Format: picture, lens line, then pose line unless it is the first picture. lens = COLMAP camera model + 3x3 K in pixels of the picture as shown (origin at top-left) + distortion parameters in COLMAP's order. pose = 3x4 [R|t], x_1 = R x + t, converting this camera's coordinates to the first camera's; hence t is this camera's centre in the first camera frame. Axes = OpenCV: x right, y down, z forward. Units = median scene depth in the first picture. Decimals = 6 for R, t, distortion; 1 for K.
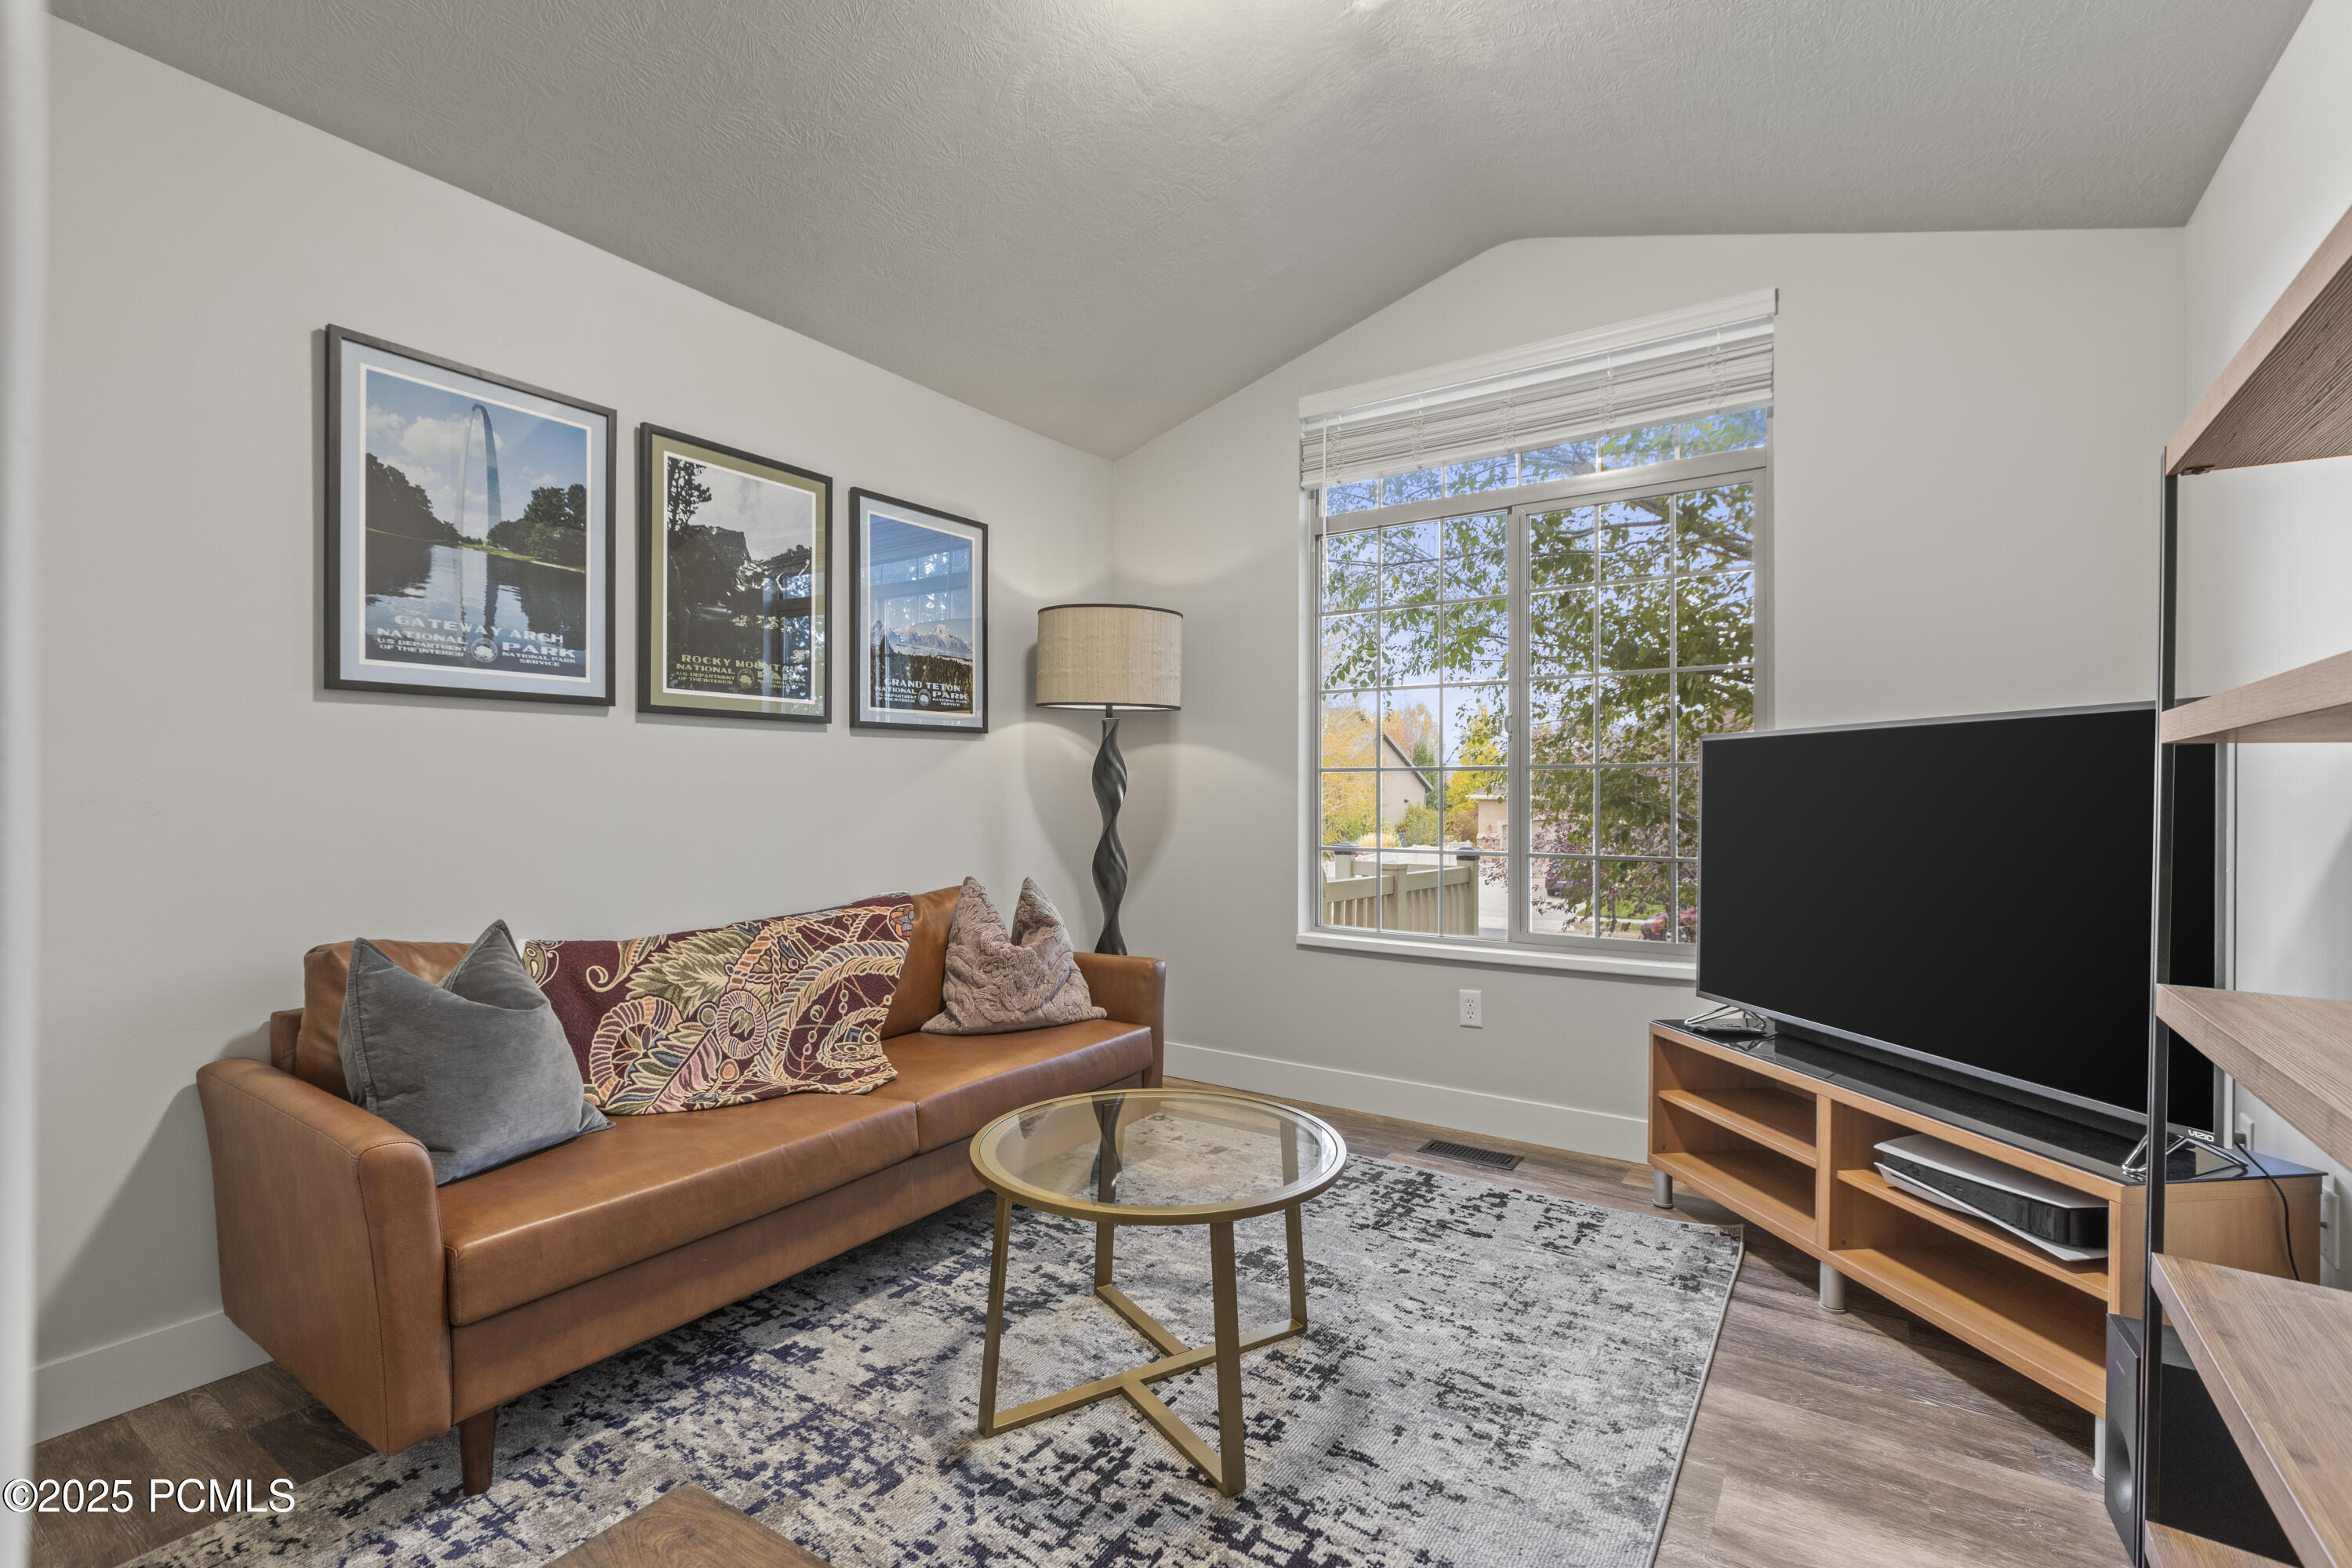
lens RADIAL K [[1053.6, 0, 1156.7], [0, 1053.6, 792.4], [0, 0, 1]] dist [0.007502, -0.001905]
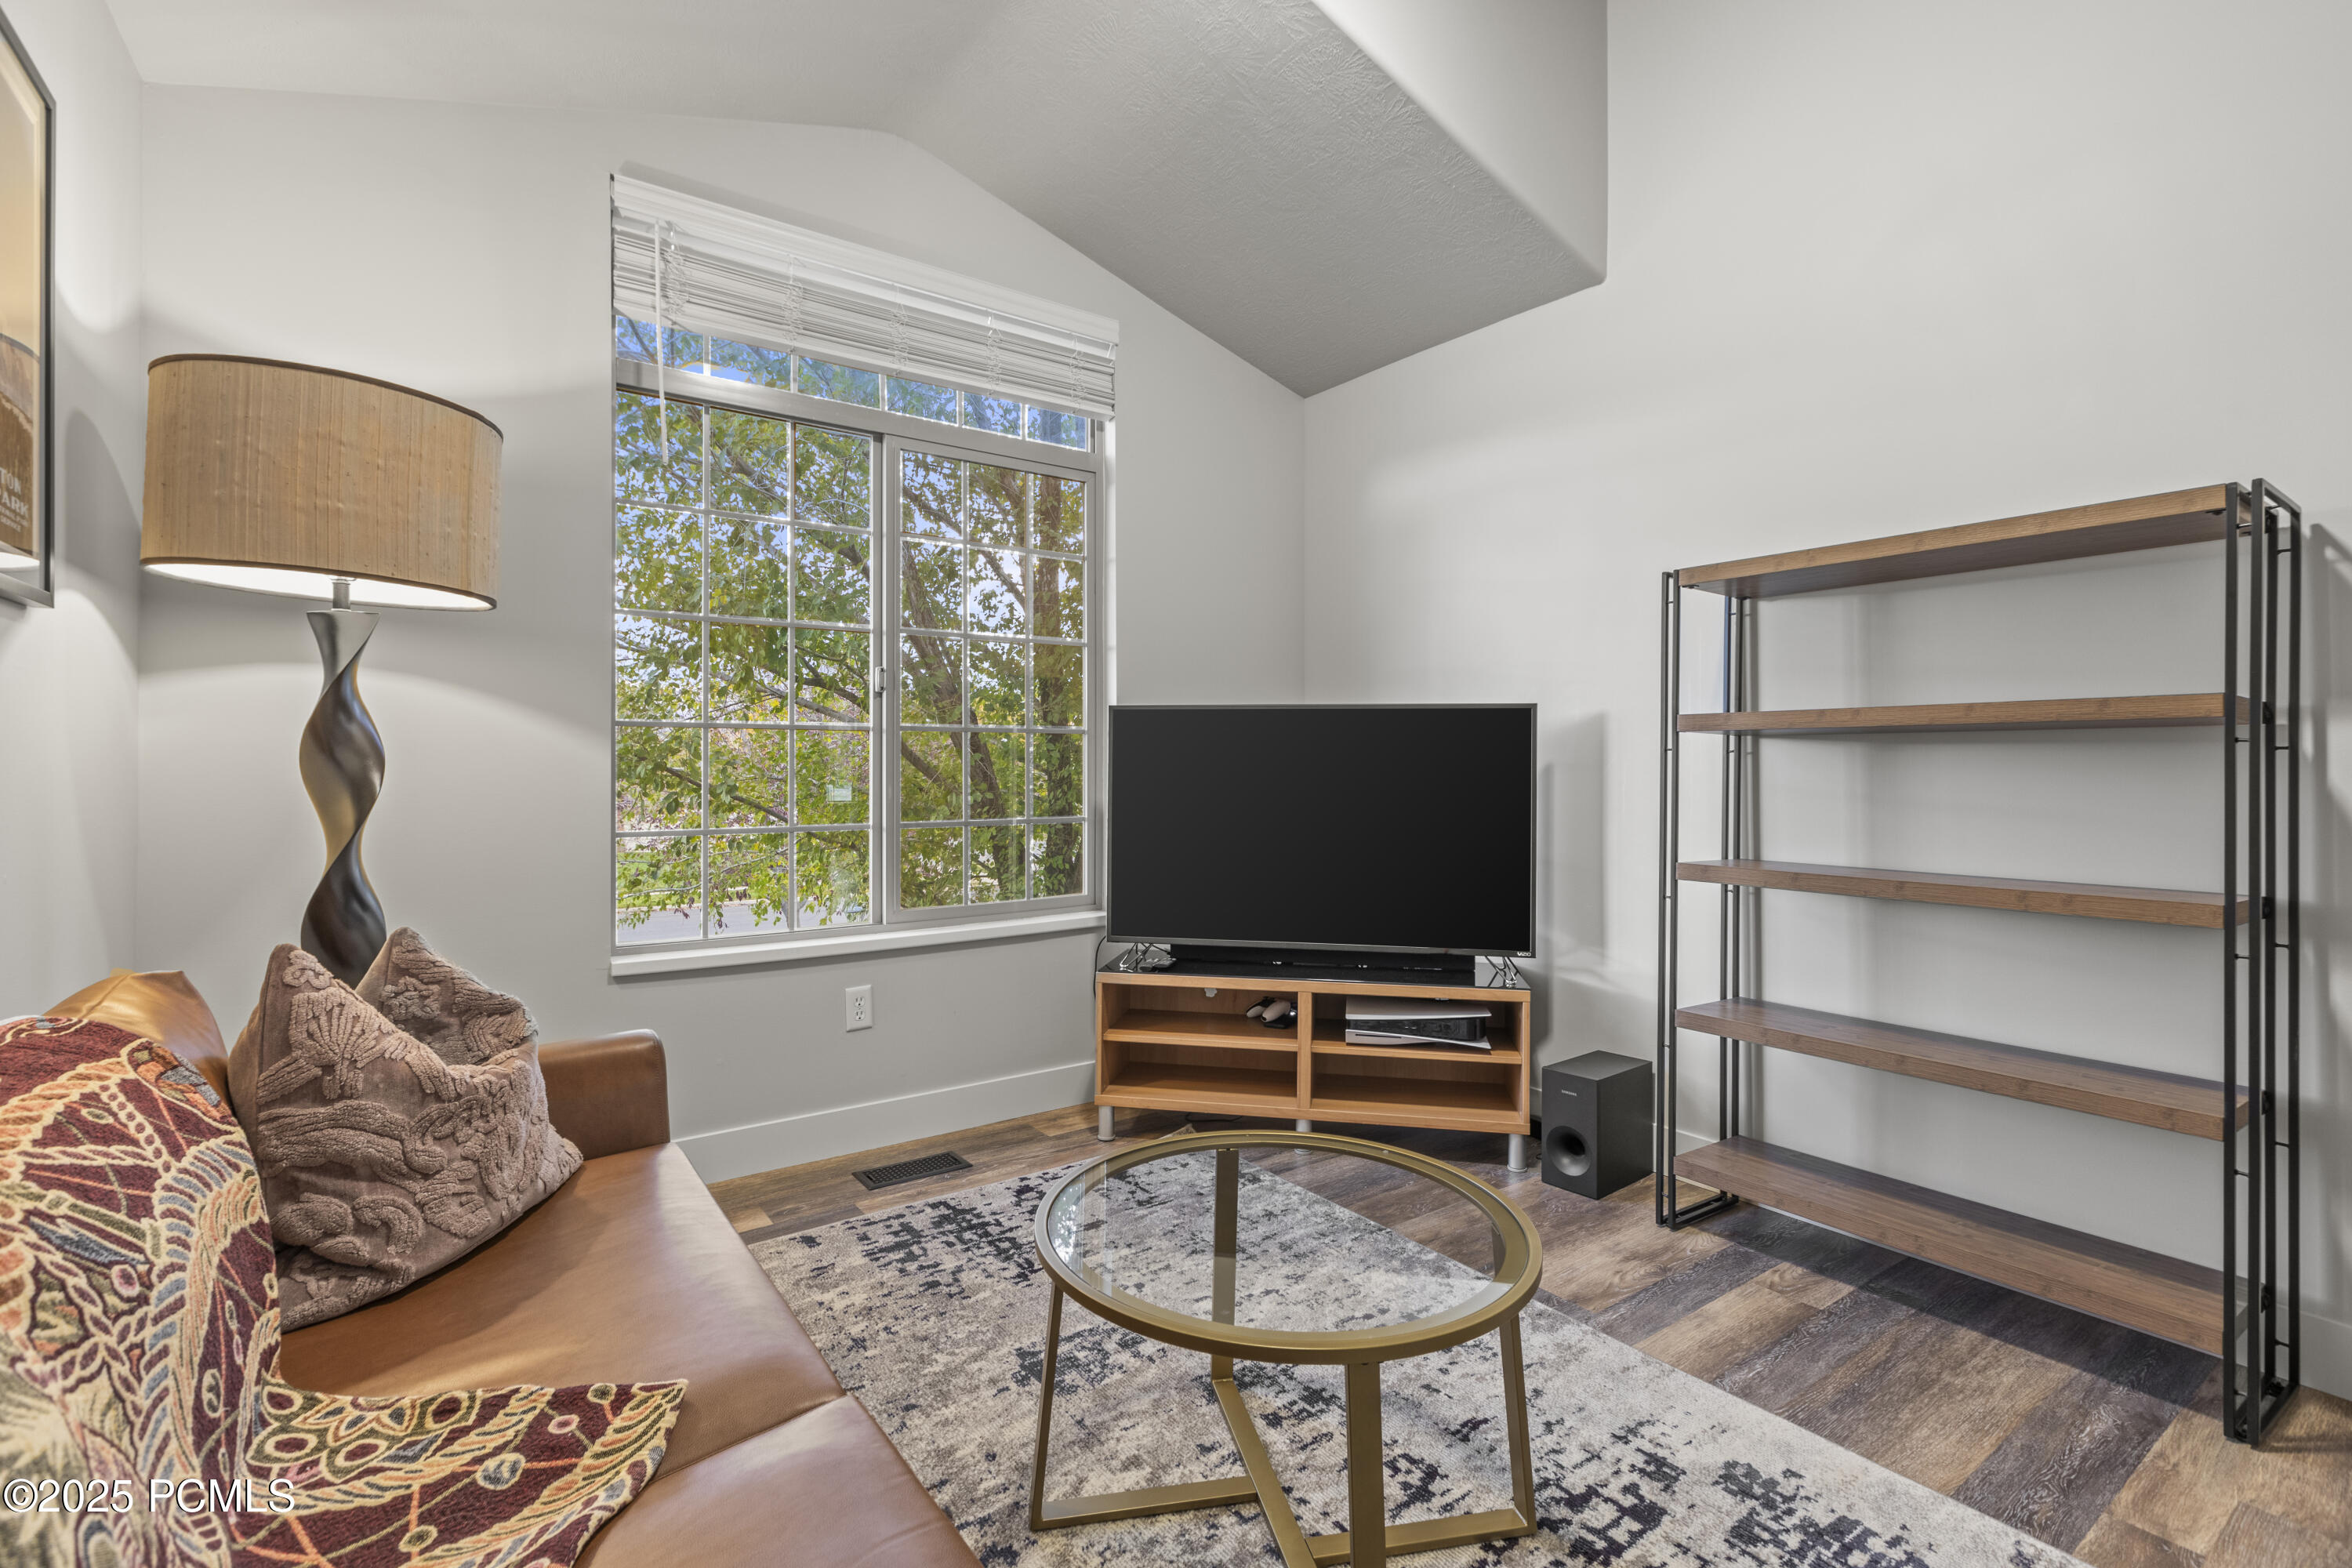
lens RADIAL K [[1053.6, 0, 1165.1], [0, 1053.6, 774.7], [0, 0, 1]] dist [0.007502, -0.001905]
pose [[0.340211, -0.007310, 0.940321, -0.514307], [-0.003355, 0.999954, 0.008988, 0.008148], [-0.940343, -0.006213, 0.340170, 0.579928]]
